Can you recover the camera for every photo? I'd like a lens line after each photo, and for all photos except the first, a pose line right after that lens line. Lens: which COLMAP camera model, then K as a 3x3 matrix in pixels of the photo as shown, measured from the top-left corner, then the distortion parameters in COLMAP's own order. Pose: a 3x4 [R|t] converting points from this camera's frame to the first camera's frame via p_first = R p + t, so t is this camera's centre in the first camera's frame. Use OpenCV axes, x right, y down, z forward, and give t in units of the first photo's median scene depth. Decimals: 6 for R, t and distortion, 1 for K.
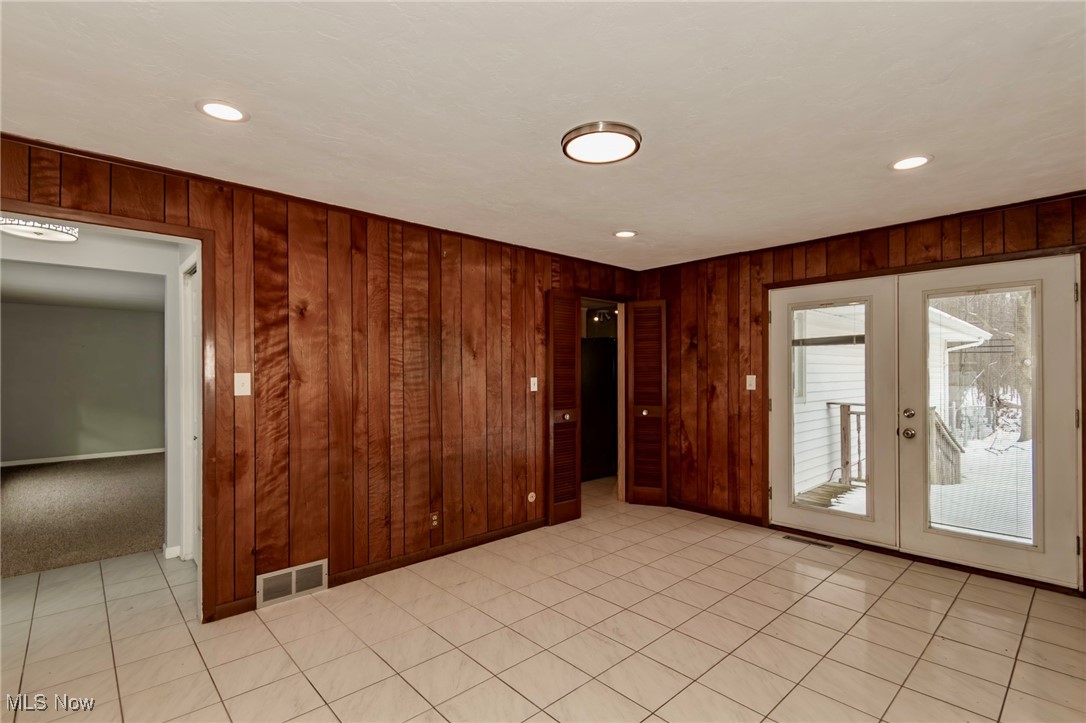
lens RADIAL K [[508.2, 0, 542.6], [0, 508.2, 368.2], [0, 0, 1]] dist [0.005754, 0.000155]
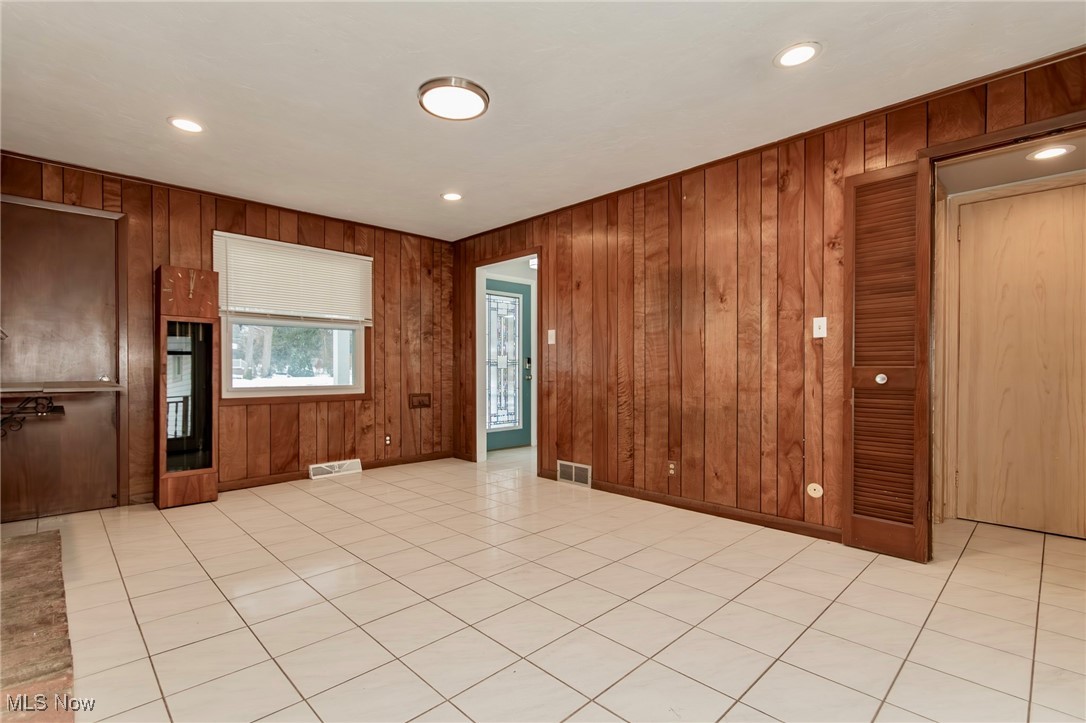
lens RADIAL K [[508.2, 0, 542.0], [0, 508.2, 367.6], [0, 0, 1]] dist [0.005754, 0.000155]
pose [[0.030019, 0.006725, -0.999527, 0.703202], [0.013163, 0.999888, 0.007122, 0.081080], [0.999463, -0.013371, 0.029927, 0.648214]]
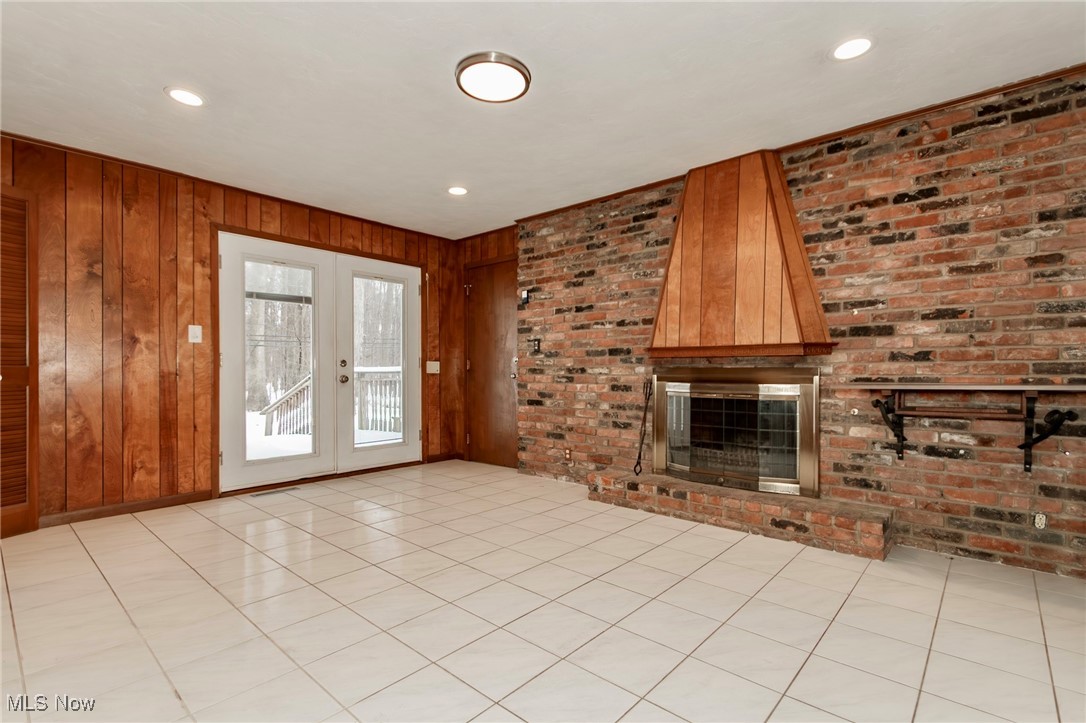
lens RADIAL K [[508.2, 0, 543.3], [0, 508.2, 367.0], [0, 0, 1]] dist [0.005754, 0.000155]
pose [[-0.100911, 0.008747, 0.994857, -0.527721], [-0.009976, 0.999902, -0.009803, 0.092664], [-0.994845, -0.010914, -0.100814, 0.556134]]
